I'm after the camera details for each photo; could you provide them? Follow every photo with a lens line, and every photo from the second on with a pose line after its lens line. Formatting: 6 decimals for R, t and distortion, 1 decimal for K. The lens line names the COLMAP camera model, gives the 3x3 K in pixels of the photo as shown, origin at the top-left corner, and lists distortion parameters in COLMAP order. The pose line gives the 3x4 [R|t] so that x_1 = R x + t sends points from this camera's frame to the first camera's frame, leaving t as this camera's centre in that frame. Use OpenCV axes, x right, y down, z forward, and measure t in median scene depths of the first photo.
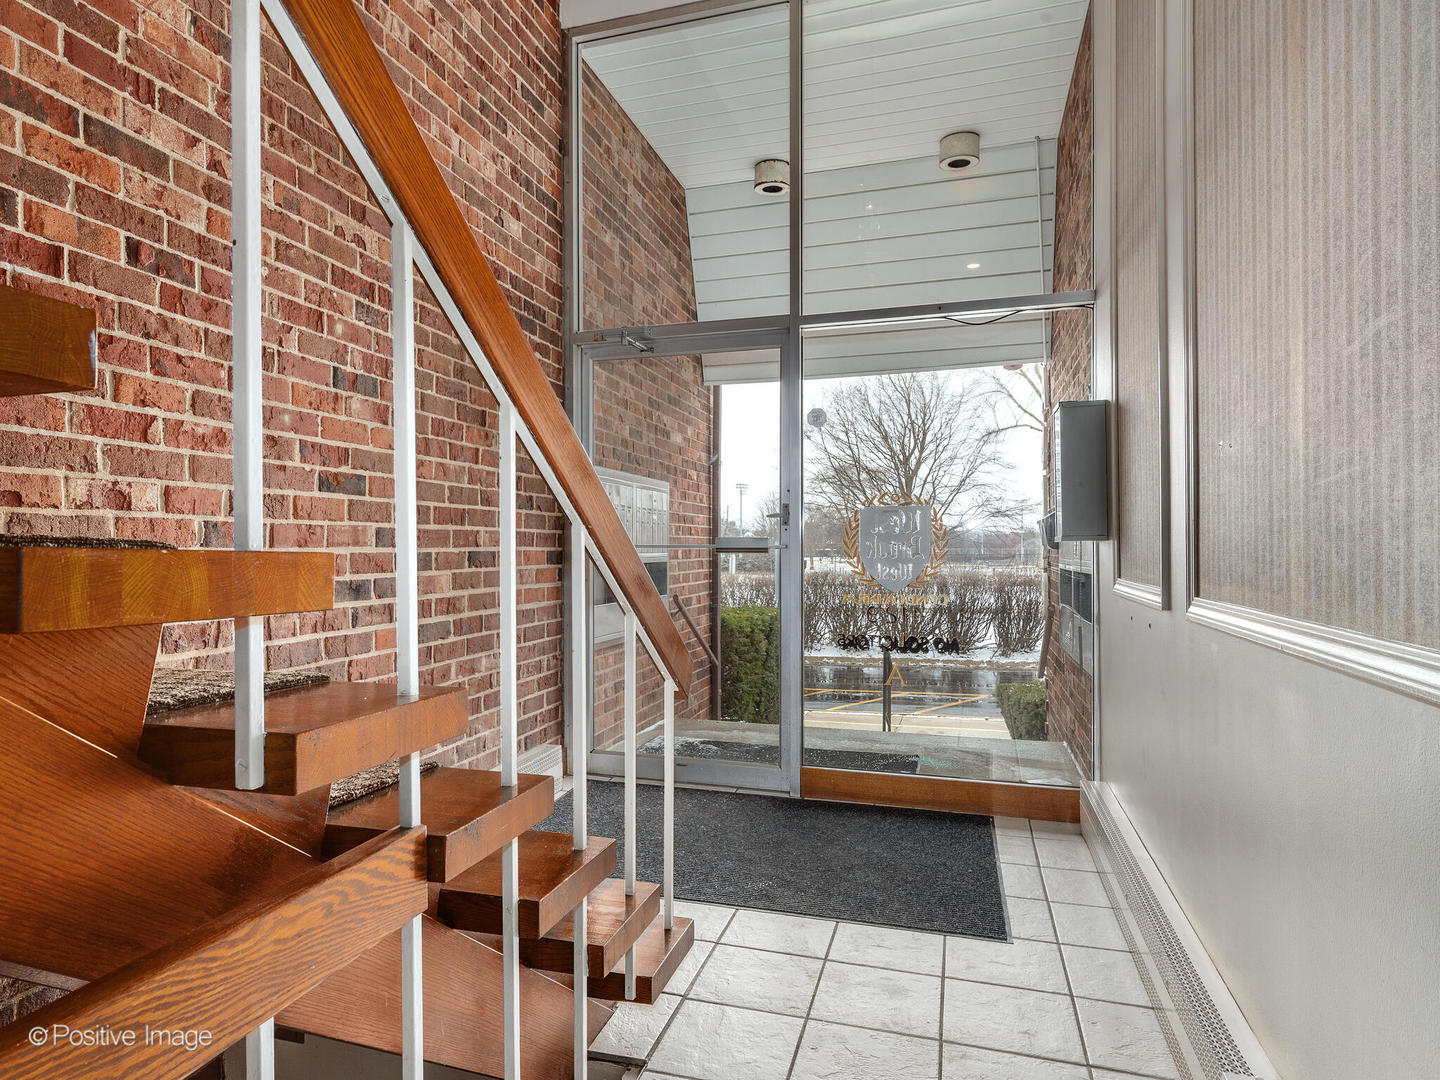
lens RADIAL K [[794.5, 0, 717.5], [0, 794.5, 540.4], [0, 0, 1]] dist [-0.001538, -0.000306]
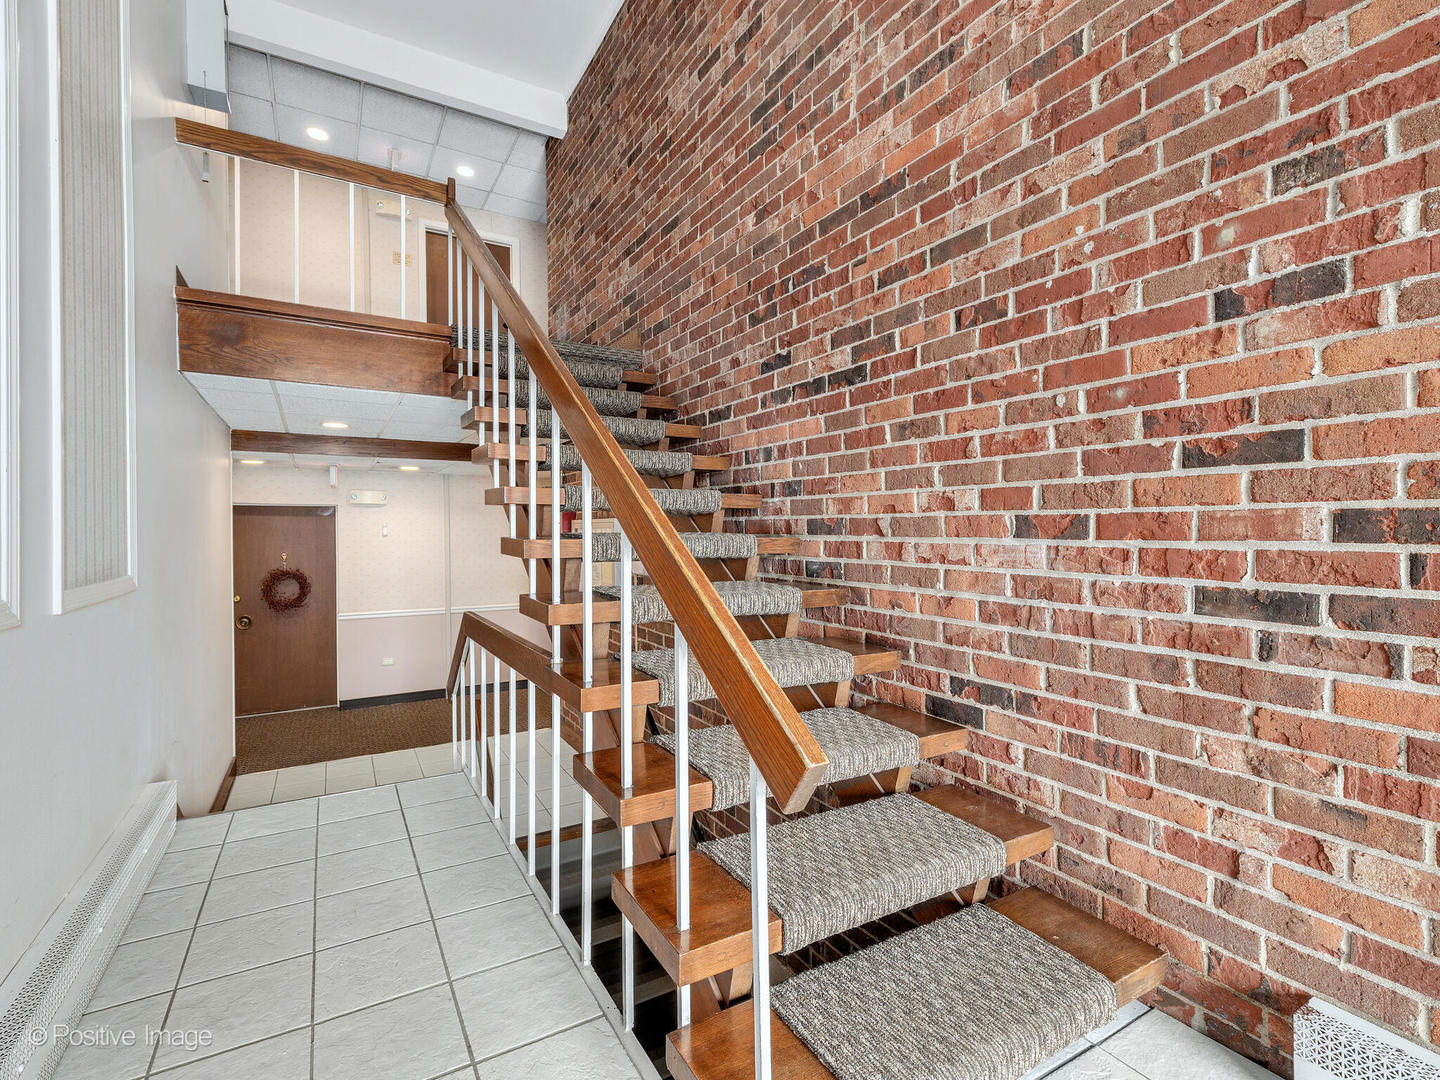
lens RADIAL K [[735.9, 0, 715.8], [0, 735.9, 539.1], [0, 0, 1]] dist [0.000592, 0.000006]
pose [[-0.716302, 0.011735, -0.697691, 0.410678], [0.007113, 0.999929, 0.009516, -0.003363], [0.697754, 0.001854, -0.716335, 1.489754]]
